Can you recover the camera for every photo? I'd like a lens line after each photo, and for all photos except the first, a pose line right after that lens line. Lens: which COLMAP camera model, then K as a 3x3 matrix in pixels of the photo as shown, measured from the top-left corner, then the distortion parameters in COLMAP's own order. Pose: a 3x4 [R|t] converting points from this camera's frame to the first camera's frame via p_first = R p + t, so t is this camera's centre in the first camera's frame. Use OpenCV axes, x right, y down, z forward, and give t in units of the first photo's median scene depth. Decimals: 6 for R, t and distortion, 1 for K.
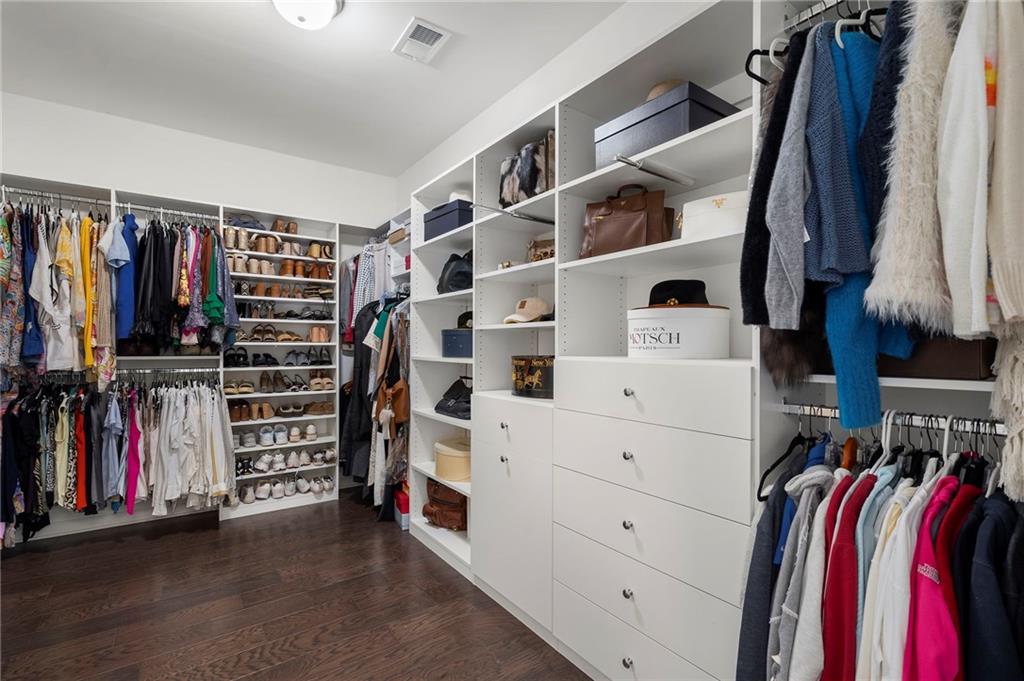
lens RADIAL K [[471.7, 0, 511.7], [0, 471.7, 342.1], [0, 0, 1]] dist [-0.003910, 0.001977]
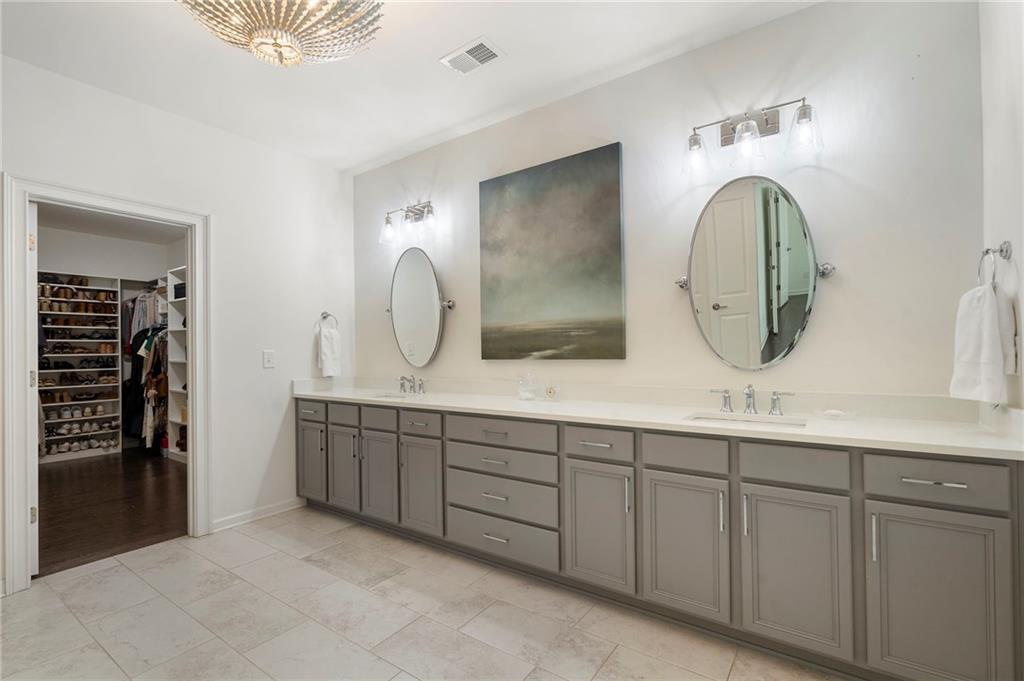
lens RADIAL K [[471.7, 0, 515.1], [0, 471.7, 345.1], [0, 0, 1]] dist [-0.003910, 0.001977]
pose [[0.944355, -0.011680, 0.328721, 0.382934], [0.013576, 0.999902, -0.003471, -0.004047], [-0.328648, 0.007741, 0.944421, -0.977365]]
